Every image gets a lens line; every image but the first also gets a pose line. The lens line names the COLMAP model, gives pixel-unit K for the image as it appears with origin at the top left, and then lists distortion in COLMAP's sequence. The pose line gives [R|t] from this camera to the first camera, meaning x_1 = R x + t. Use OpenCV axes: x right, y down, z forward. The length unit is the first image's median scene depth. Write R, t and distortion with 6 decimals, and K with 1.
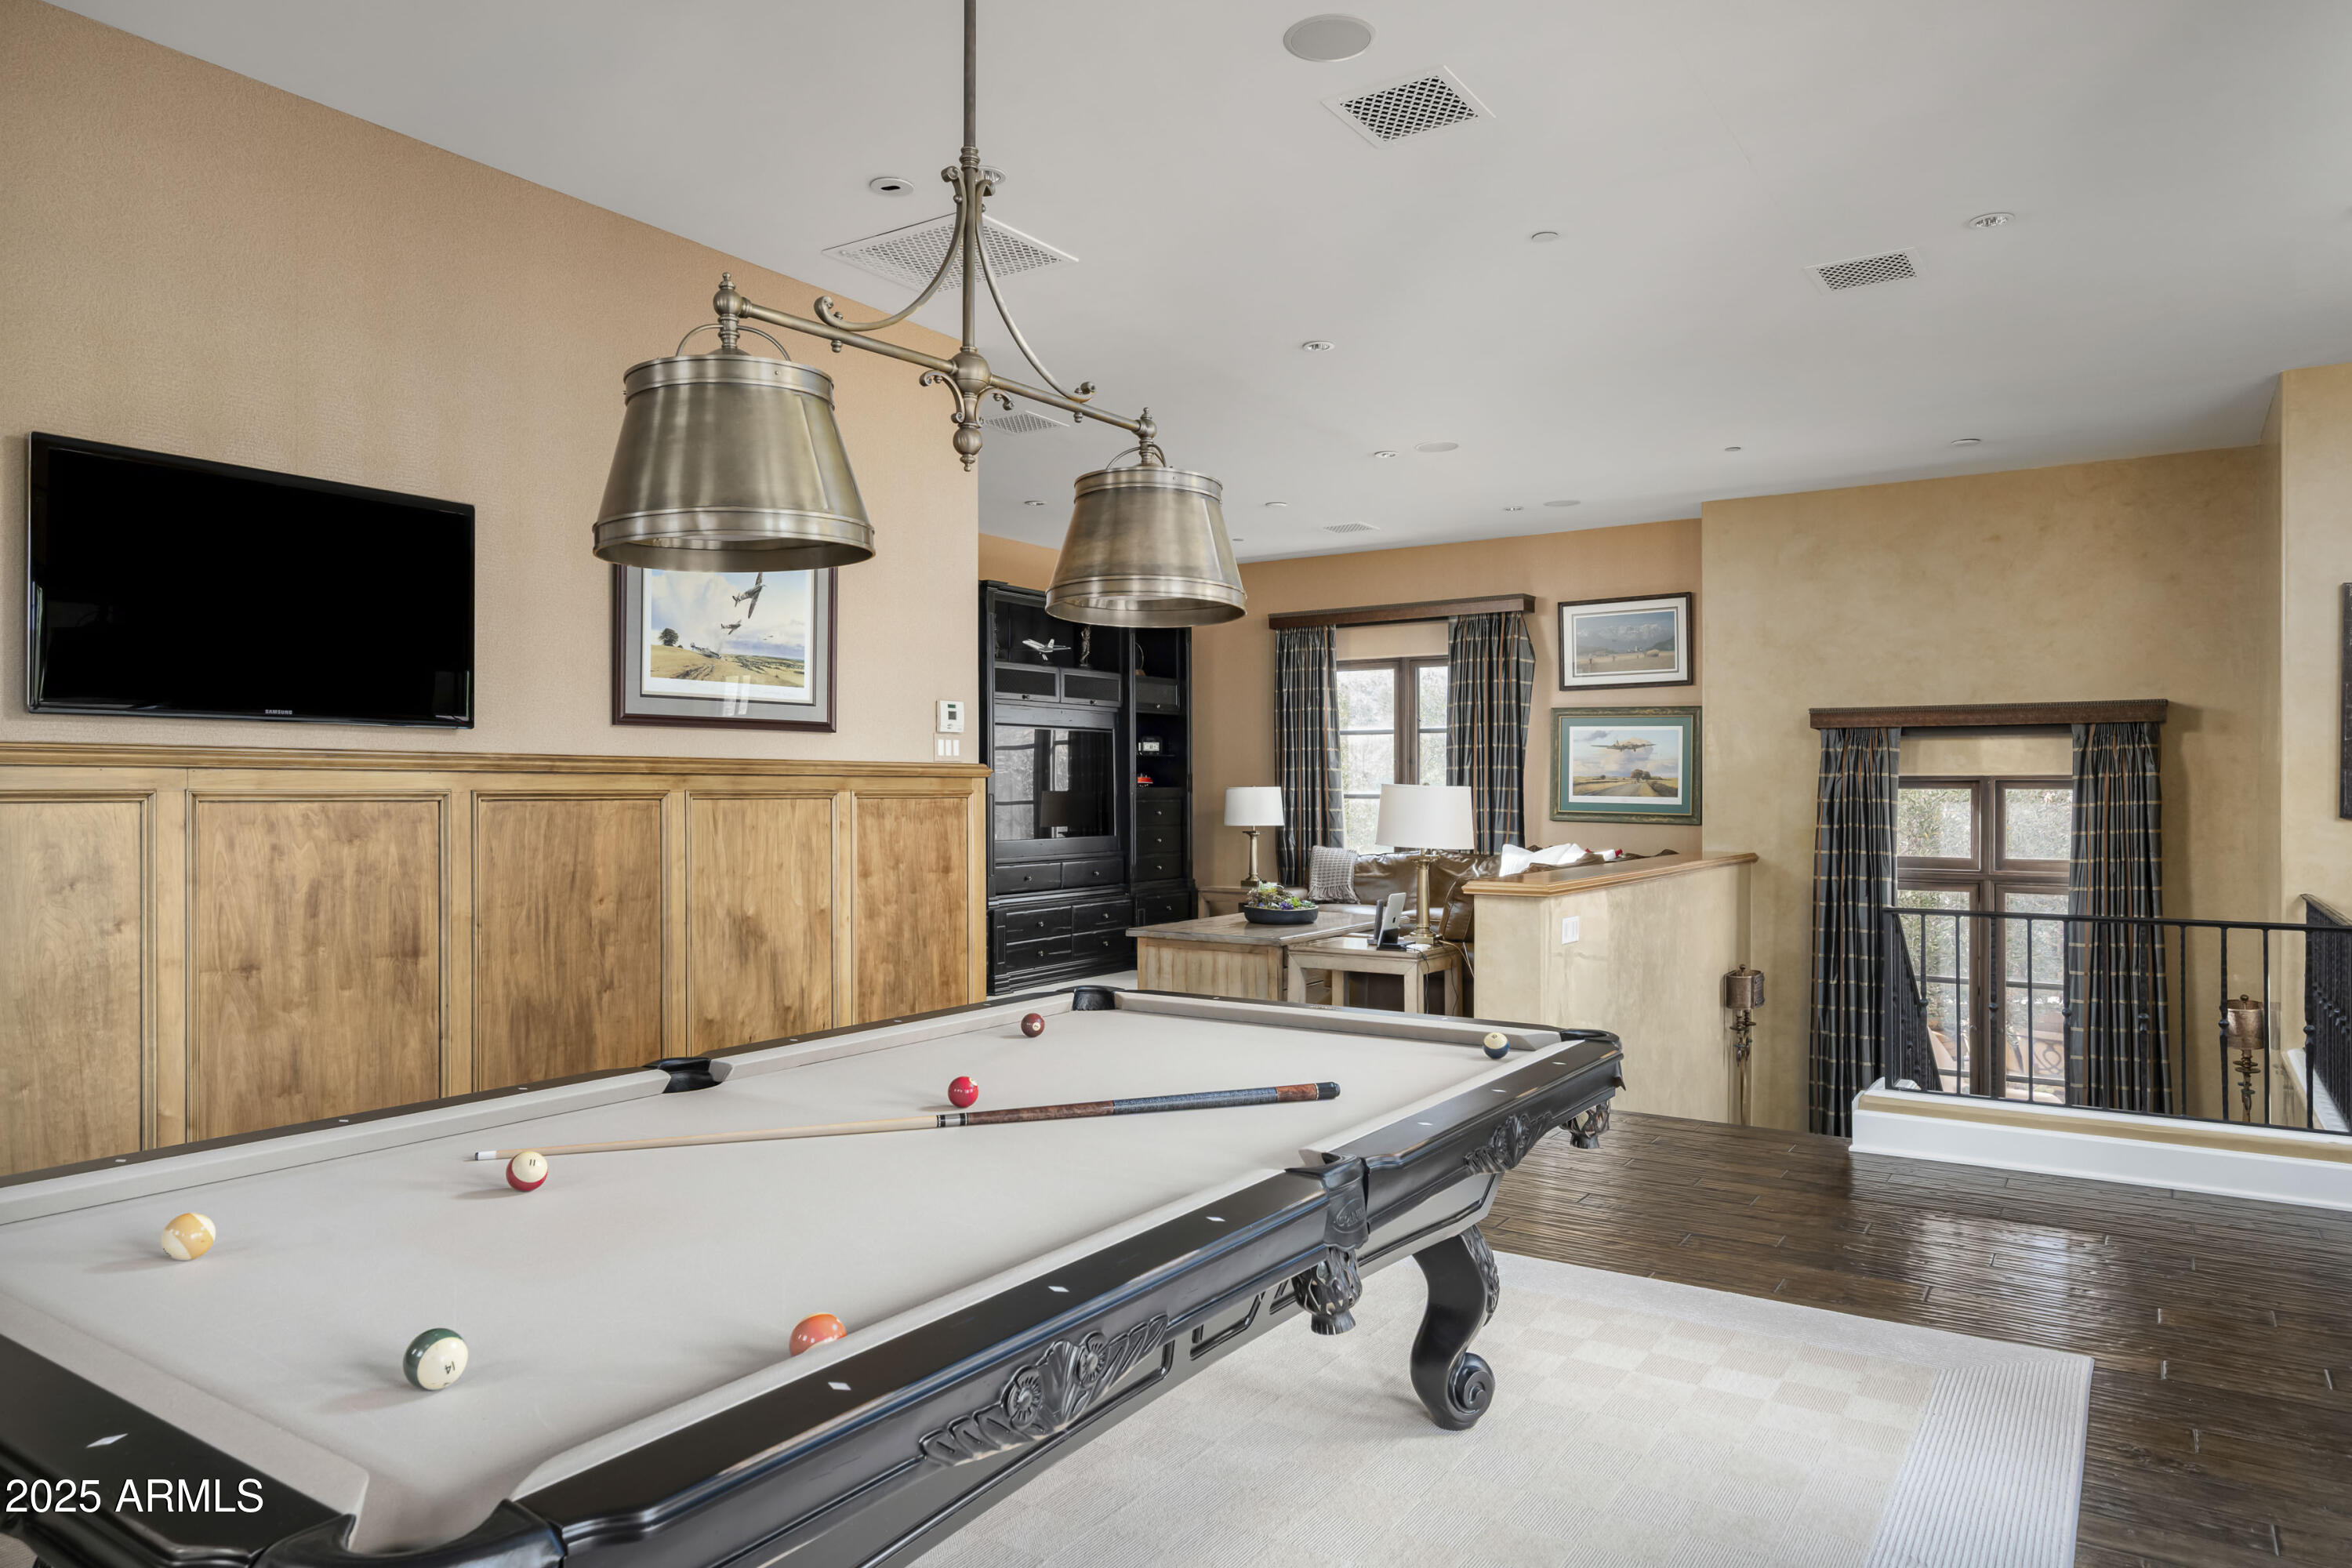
lens RADIAL K [[1488.5, 0, 1177.5], [0, 1488.5, 786.0], [0, 0, 1]] dist [-0.003788, 0.000330]
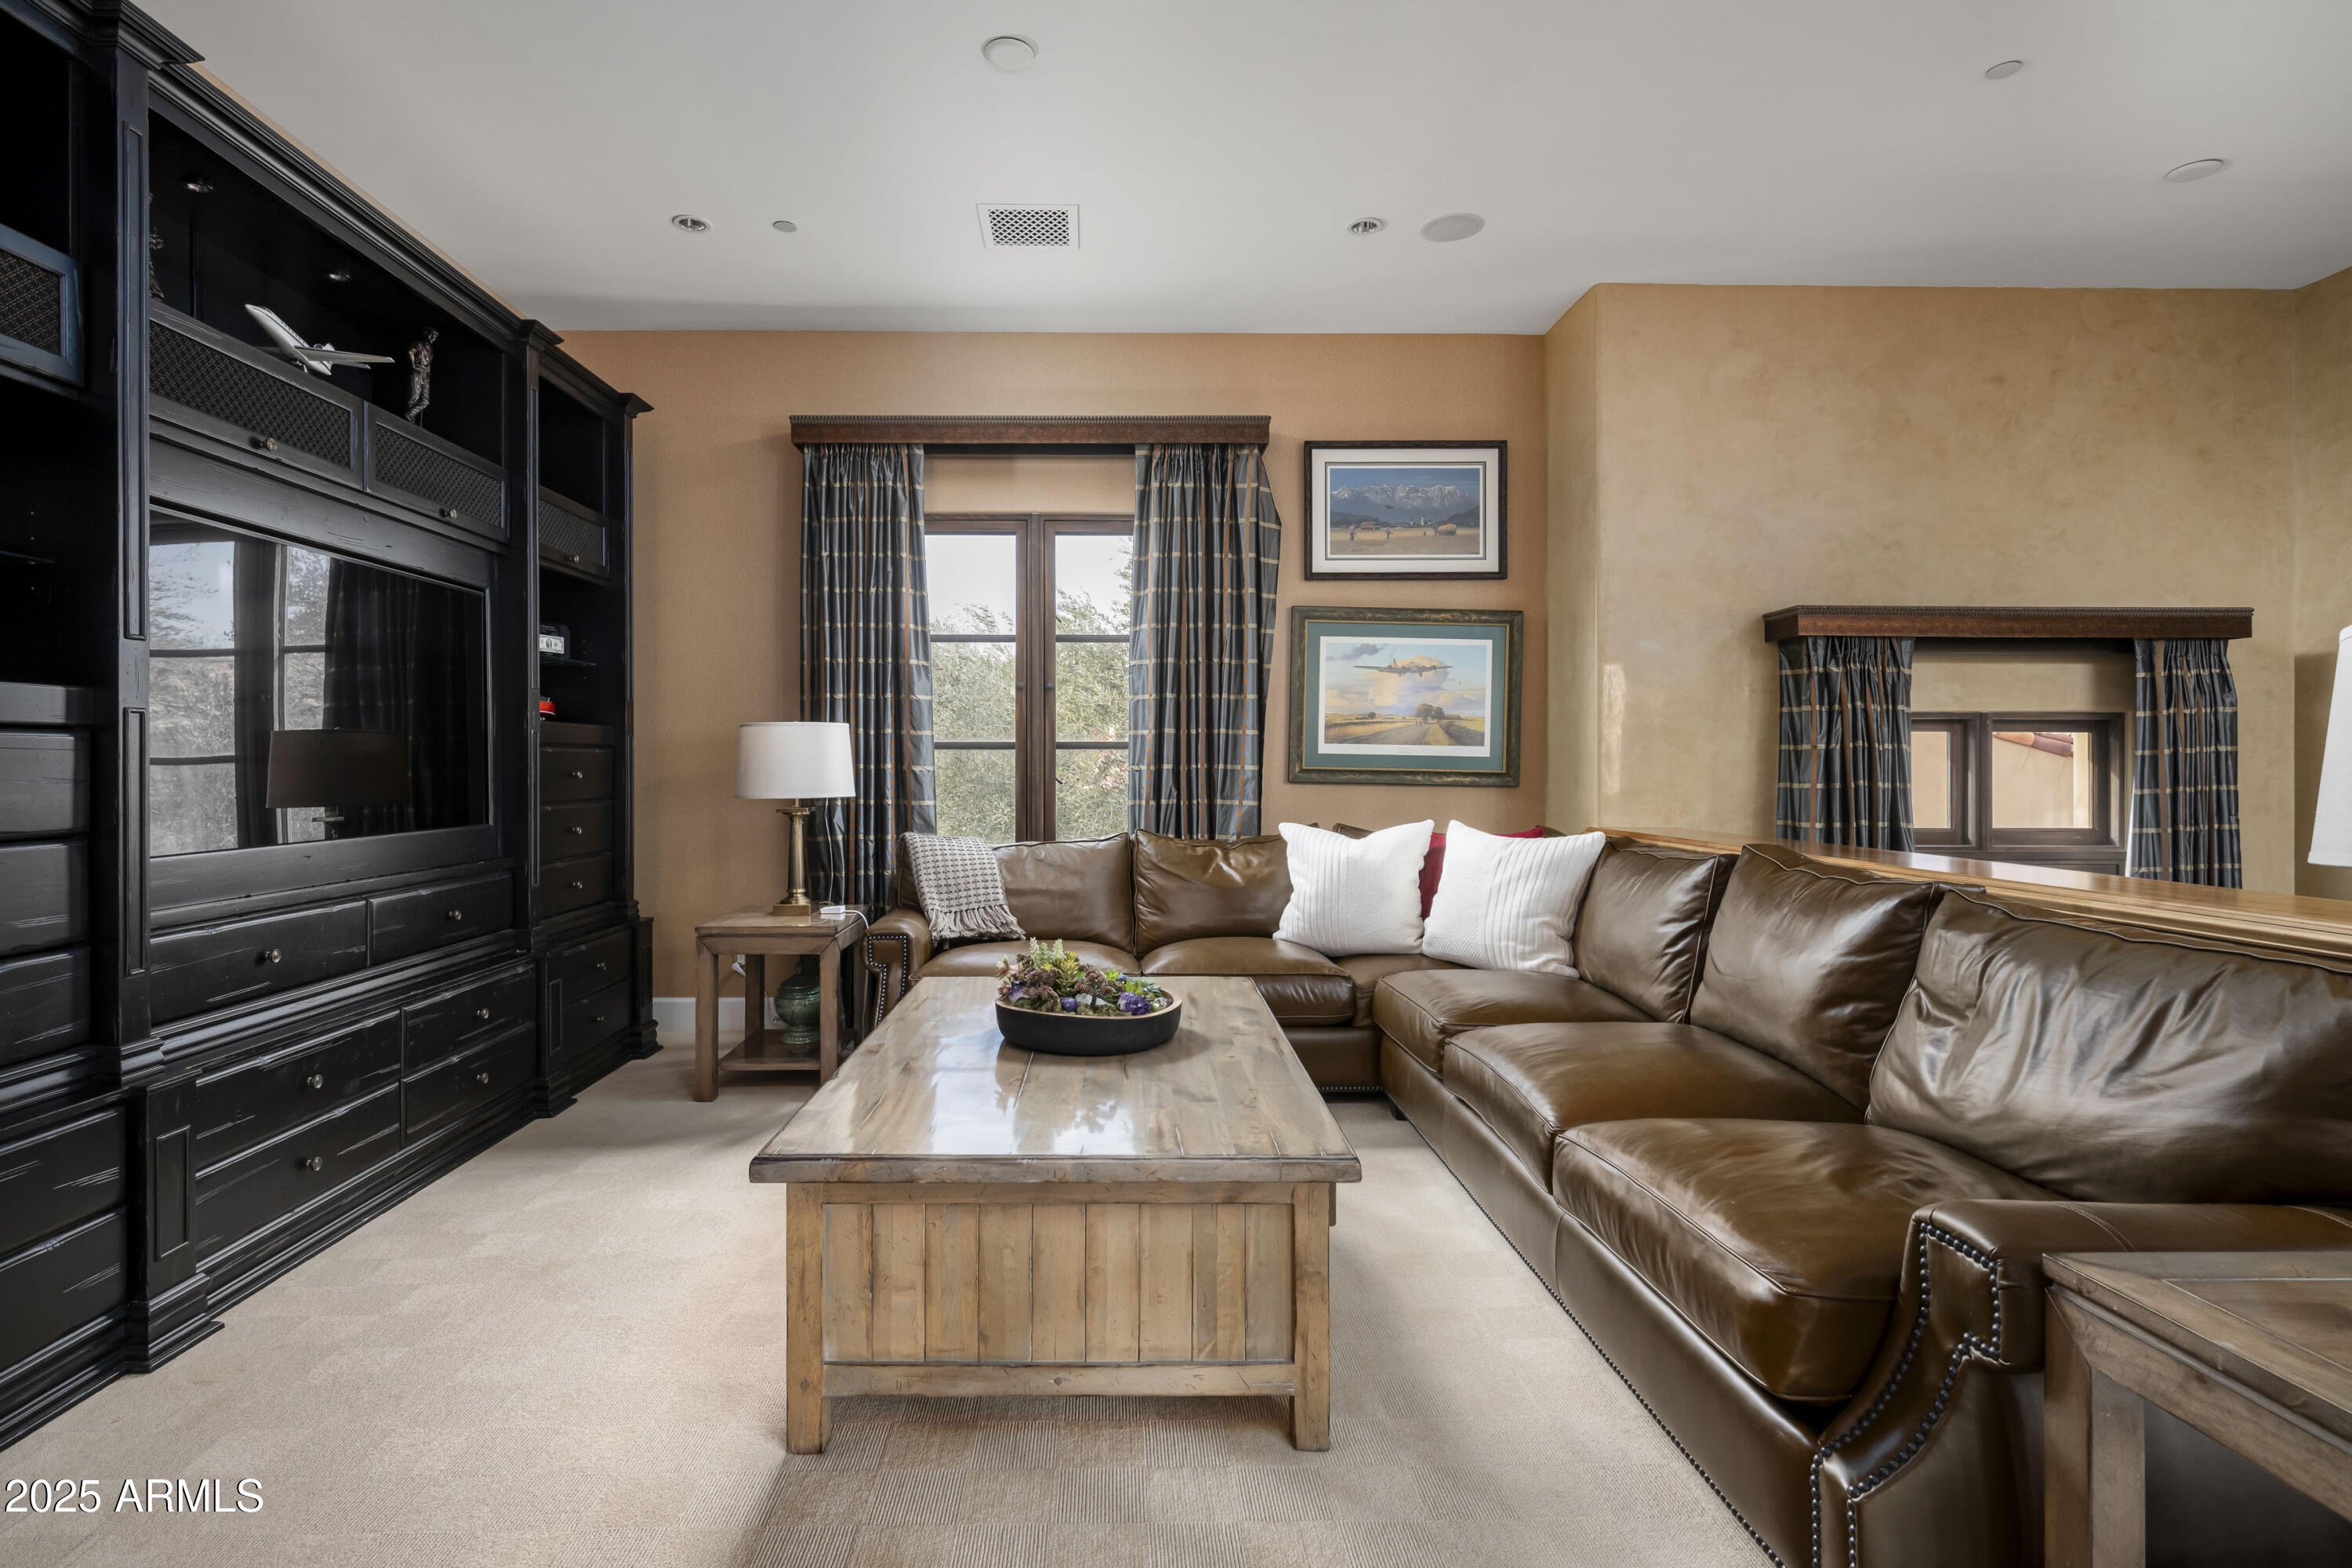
lens RADIAL K [[1158.5, 0, 1157.1], [0, 1158.5, 769.1], [0, 0, 1]] dist [0.000656, -0.000063]
pose [[0.822279, -0.002503, 0.569079, -0.083205], [-0.002515, 0.999965, 0.008033, 0.014186], [-0.569079, -0.008036, 0.822244, 0.650742]]
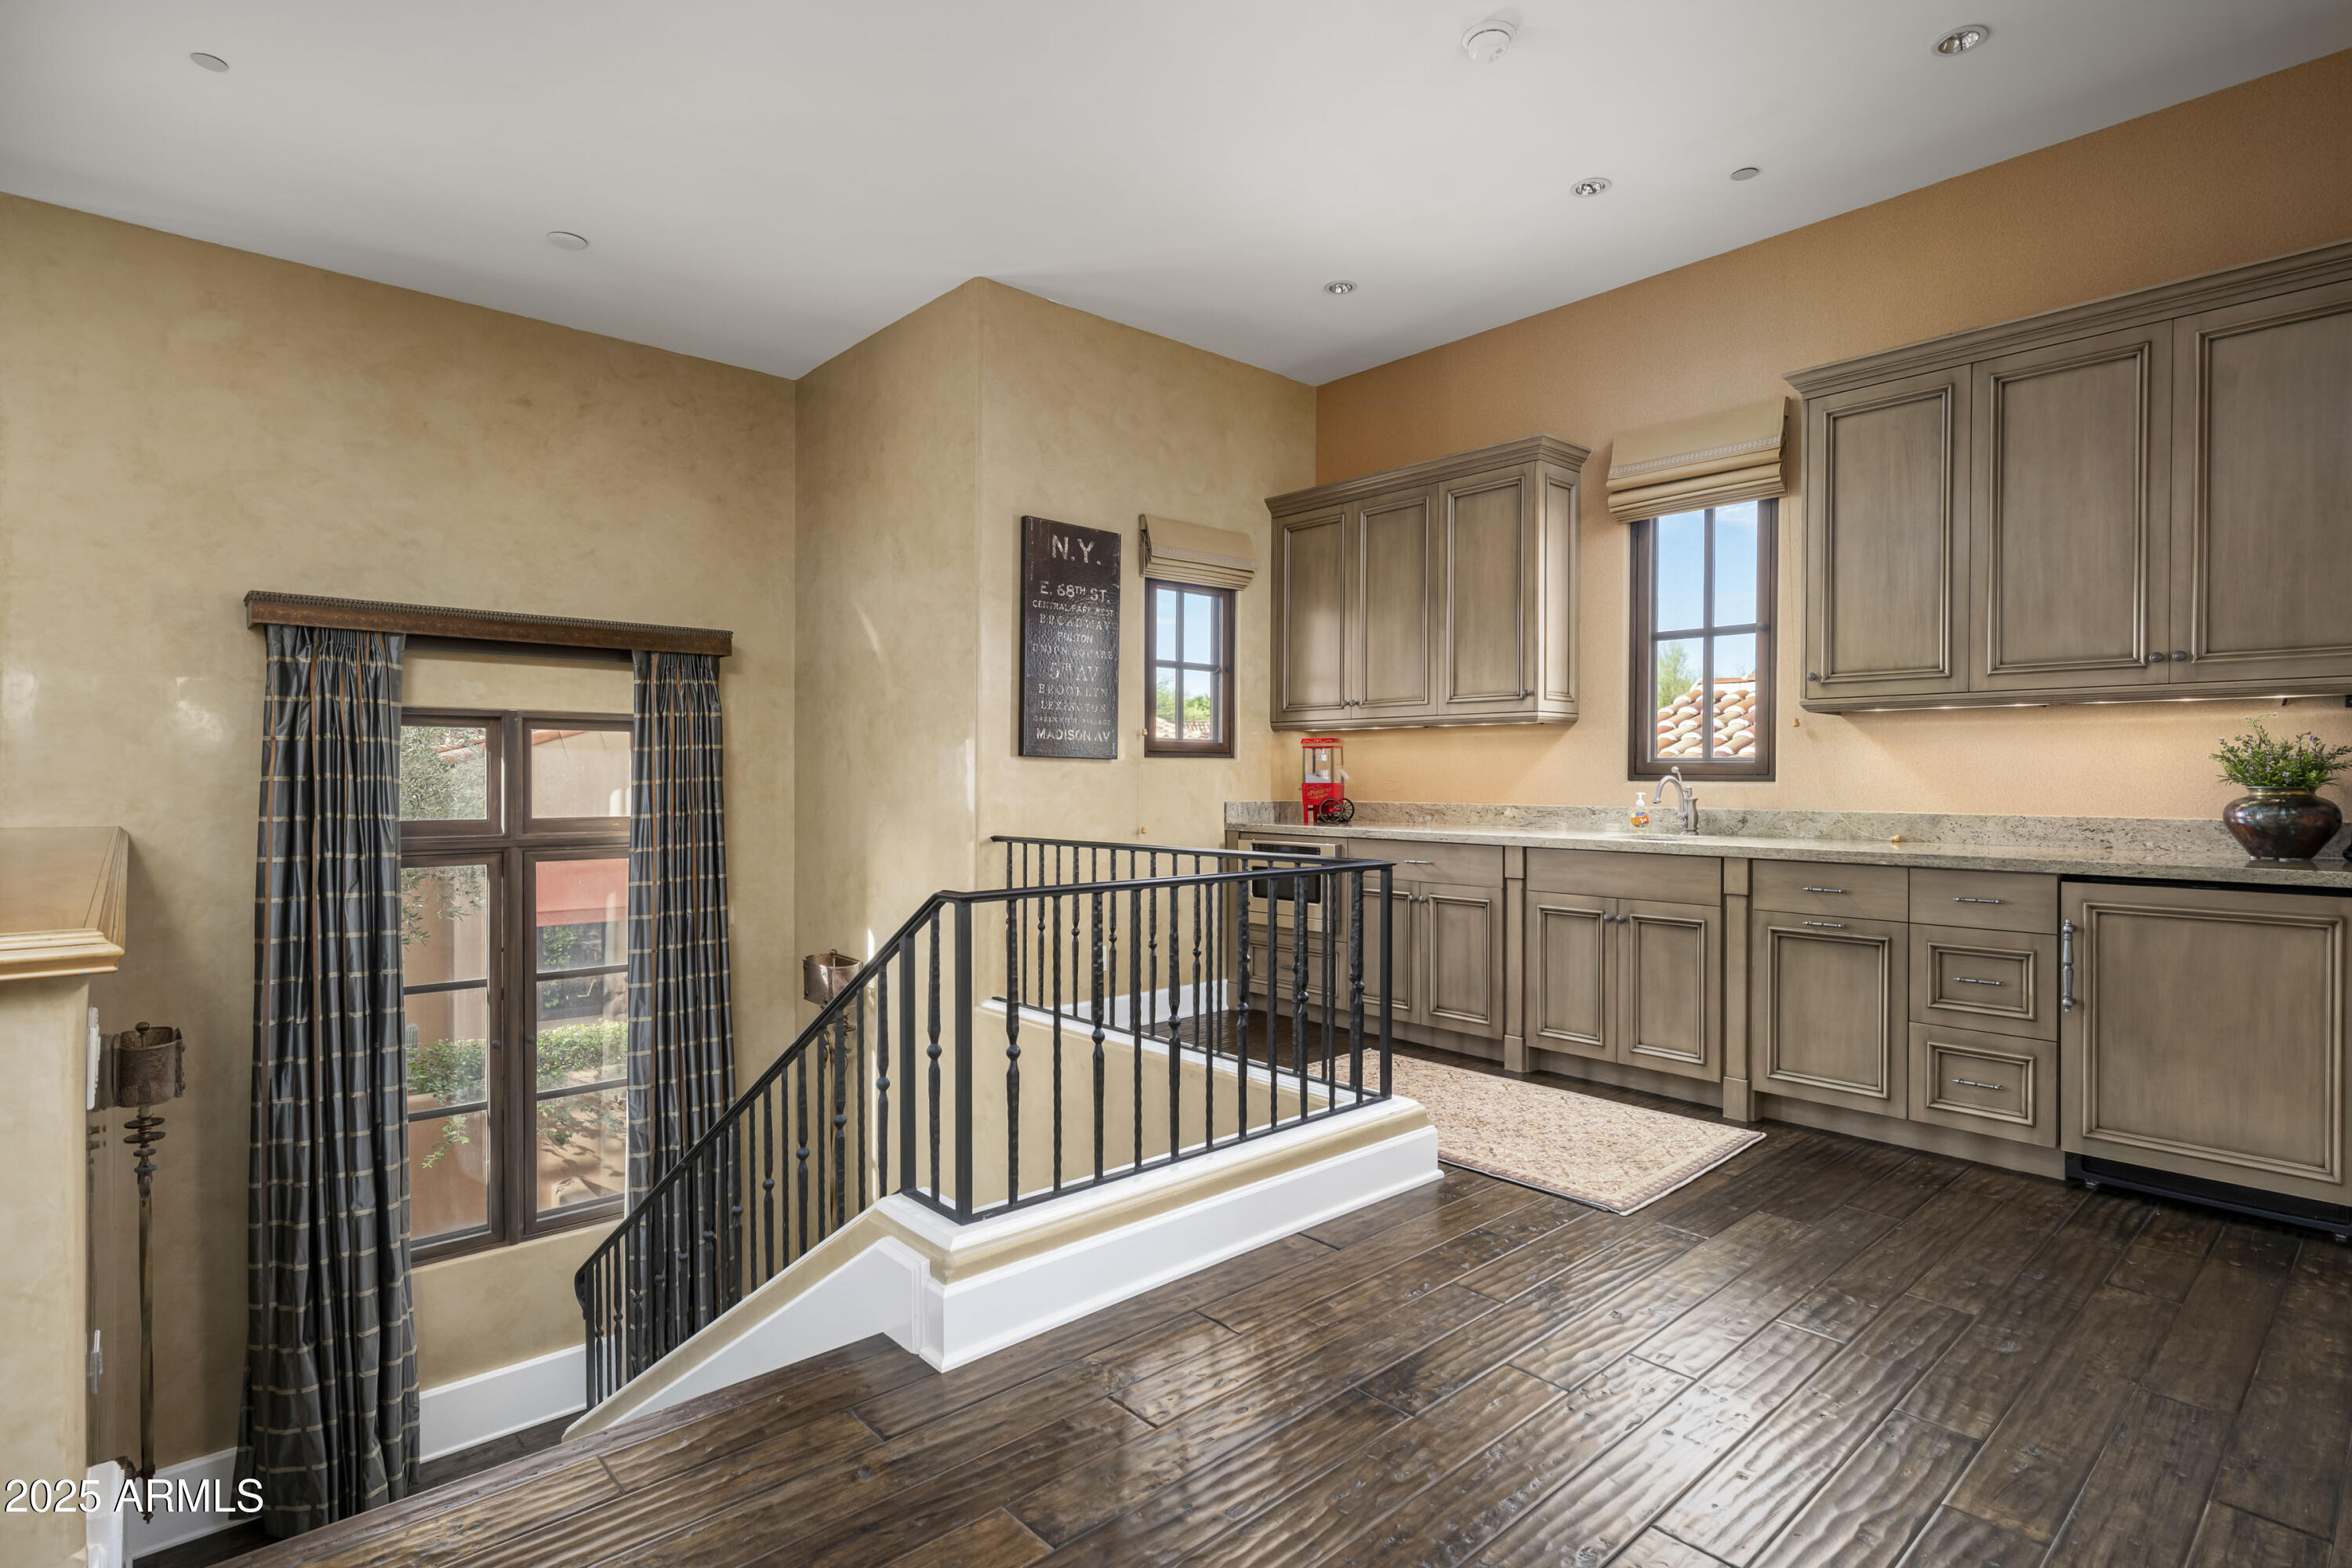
lens RADIAL K [[1158.5, 0, 1183.0], [0, 1158.5, 781.6], [0, 0, 1]] dist [0.000656, -0.000063]
pose [[0.252119, -0.007892, 0.967664, 0.045940], [-0.008075, 0.999915, 0.010259, 0.017441], [-0.967663, -0.010401, 0.252033, 0.436859]]
